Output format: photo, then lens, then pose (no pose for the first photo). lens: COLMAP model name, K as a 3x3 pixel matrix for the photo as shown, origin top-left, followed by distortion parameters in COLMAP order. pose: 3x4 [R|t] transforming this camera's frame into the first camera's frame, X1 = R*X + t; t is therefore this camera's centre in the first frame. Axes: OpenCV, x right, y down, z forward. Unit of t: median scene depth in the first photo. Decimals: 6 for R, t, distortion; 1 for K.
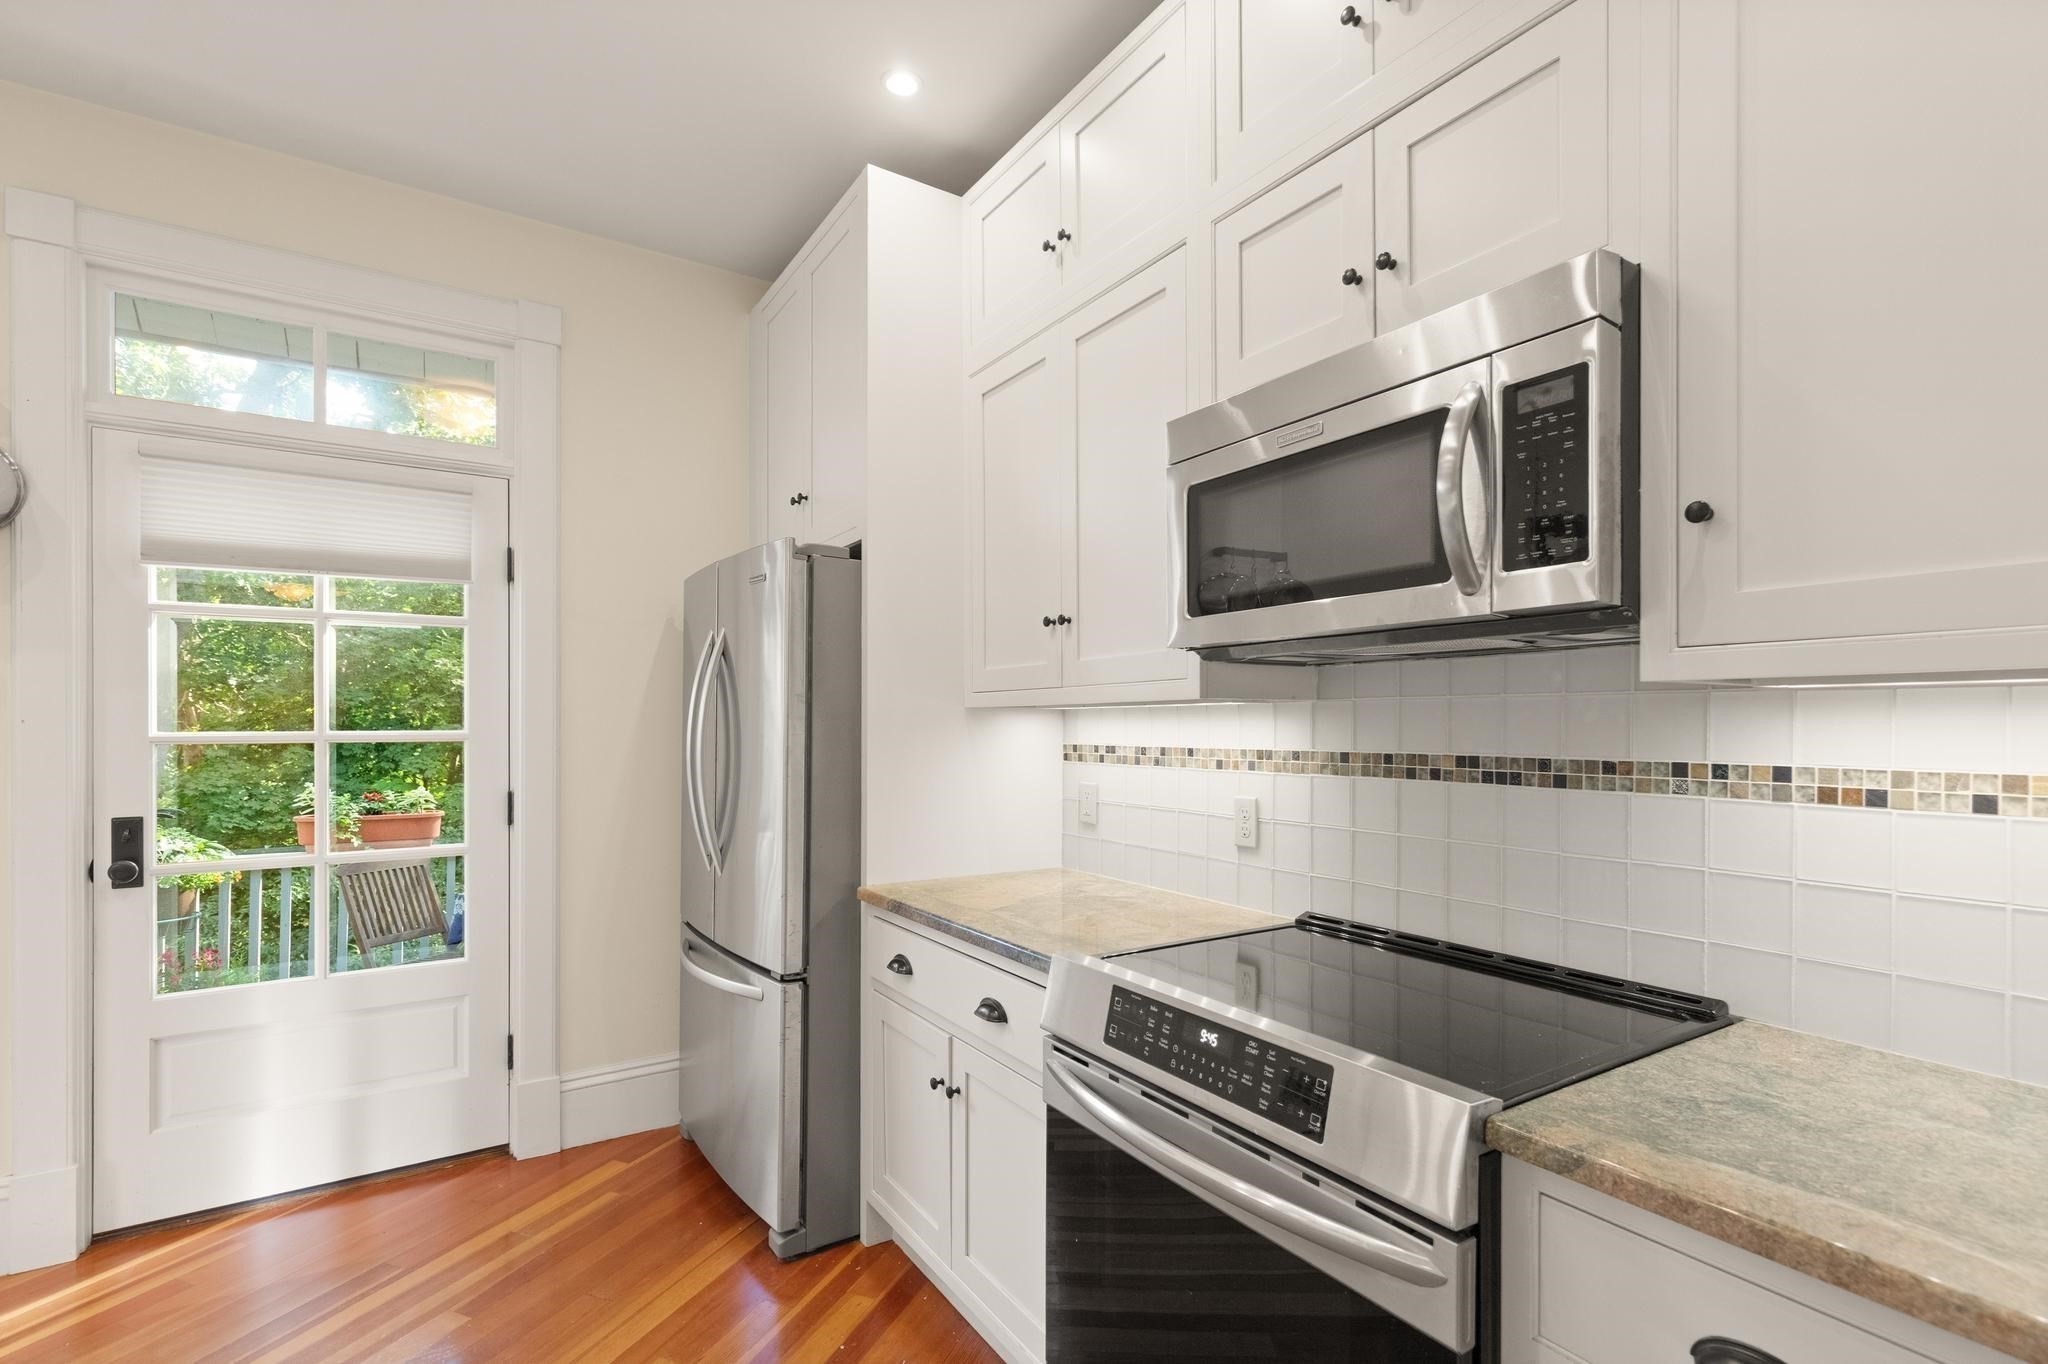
lens RADIAL K [[941.6, 0, 1022.1], [0, 941.6, 718.6], [0, 0, 1]] dist [0.003005, -0.000839]
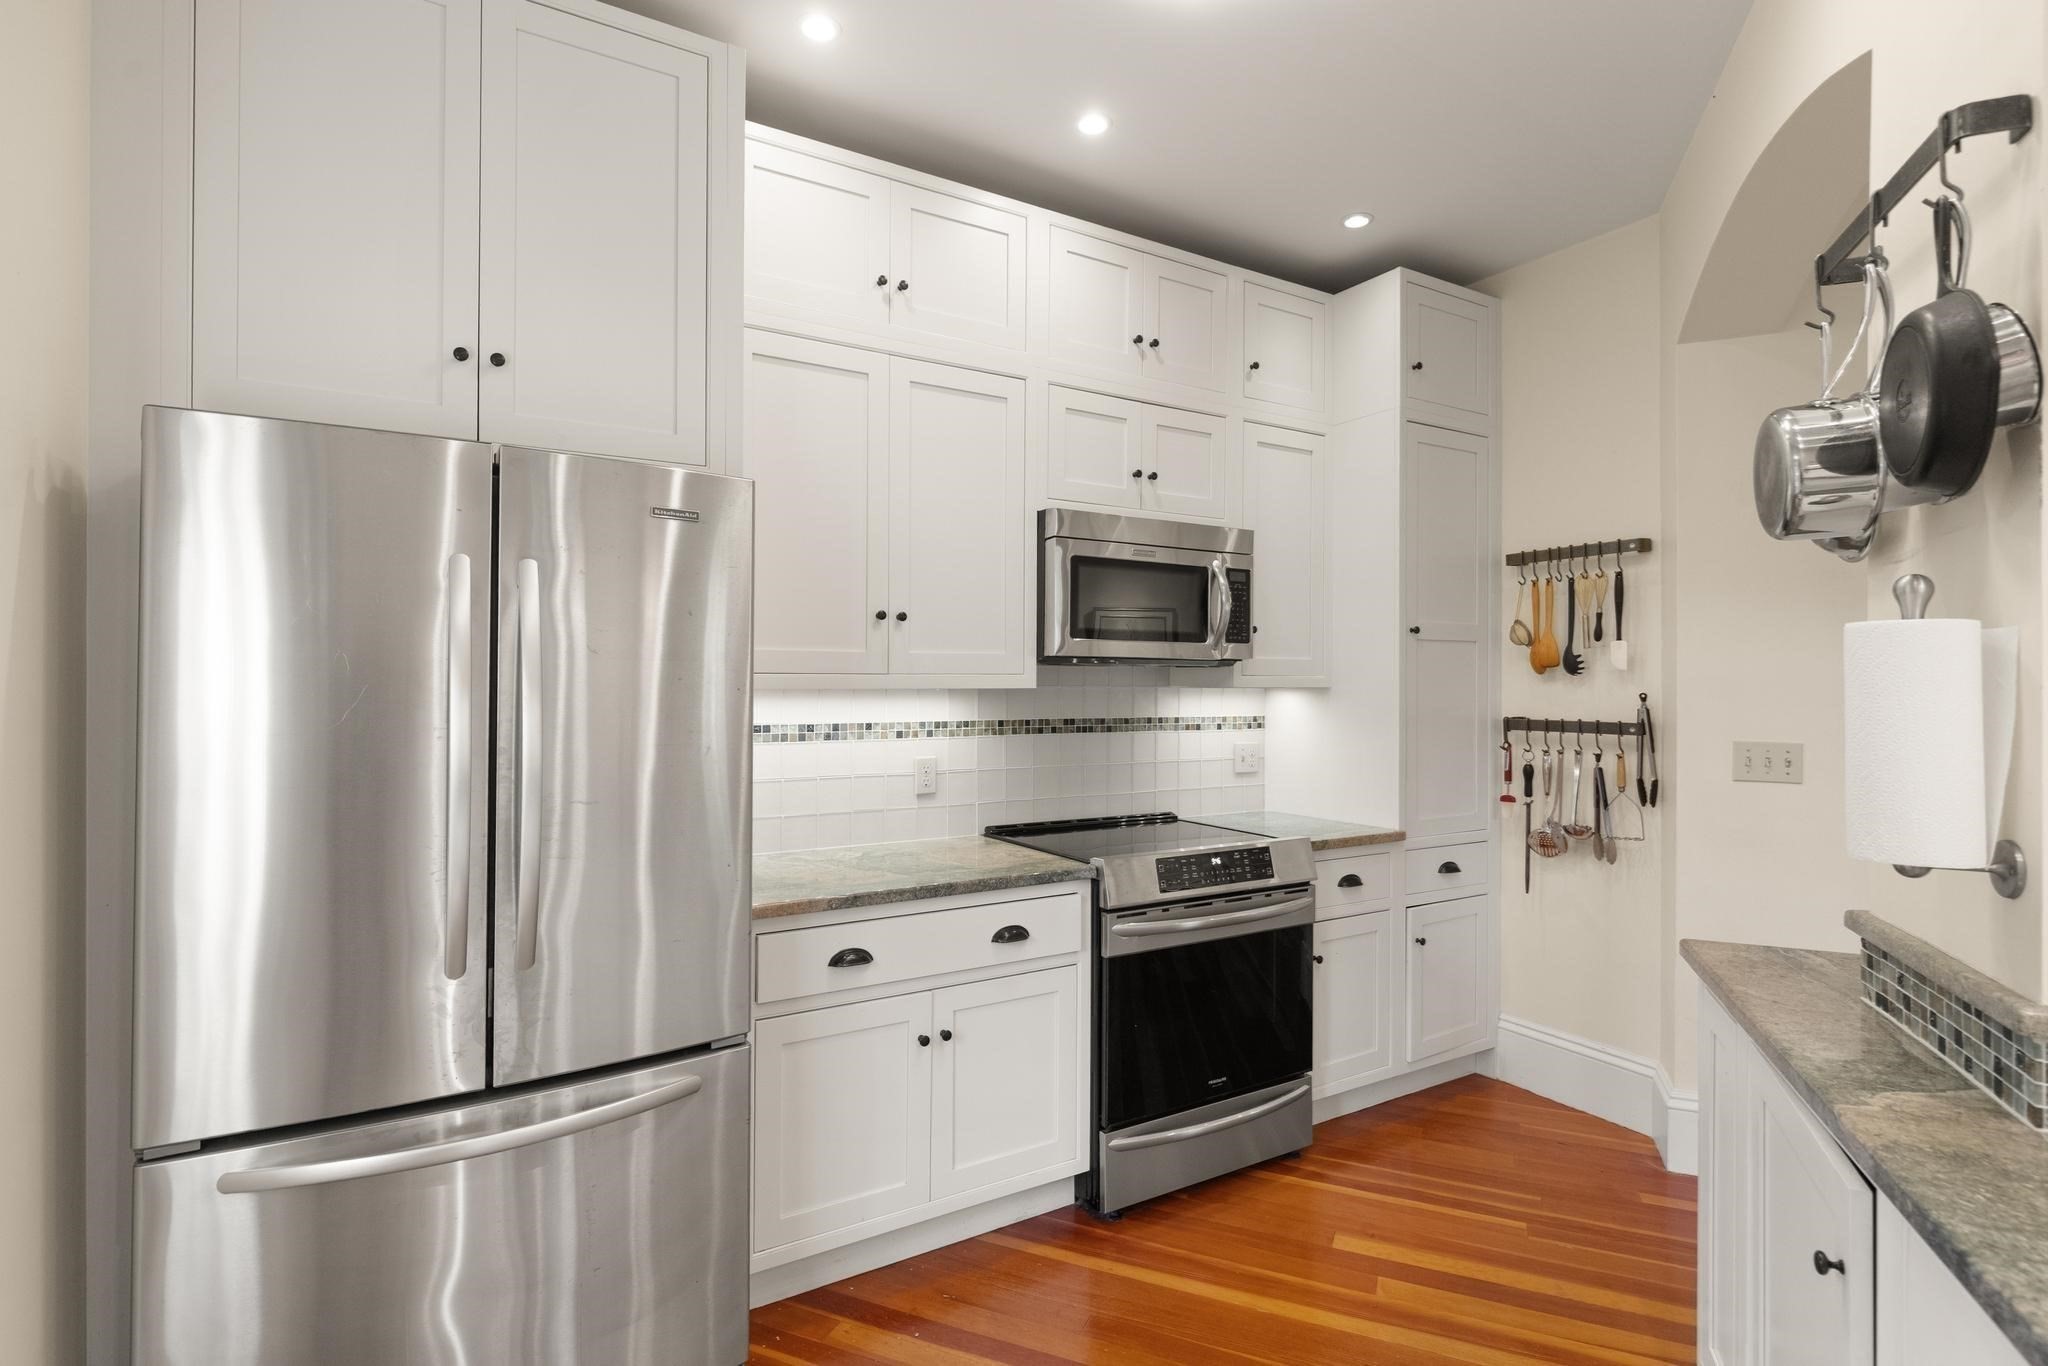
lens RADIAL K [[998.1, 0, 1032.5], [0, 998.1, 677.7], [0, 0, 1]] dist [0.000511, 0.000011]
pose [[0.025221, -0.001272, 0.999681, -1.459638], [-0.012976, 0.999915, 0.001600, -0.042768], [-0.999598, -0.013012, 0.025202, 0.993802]]
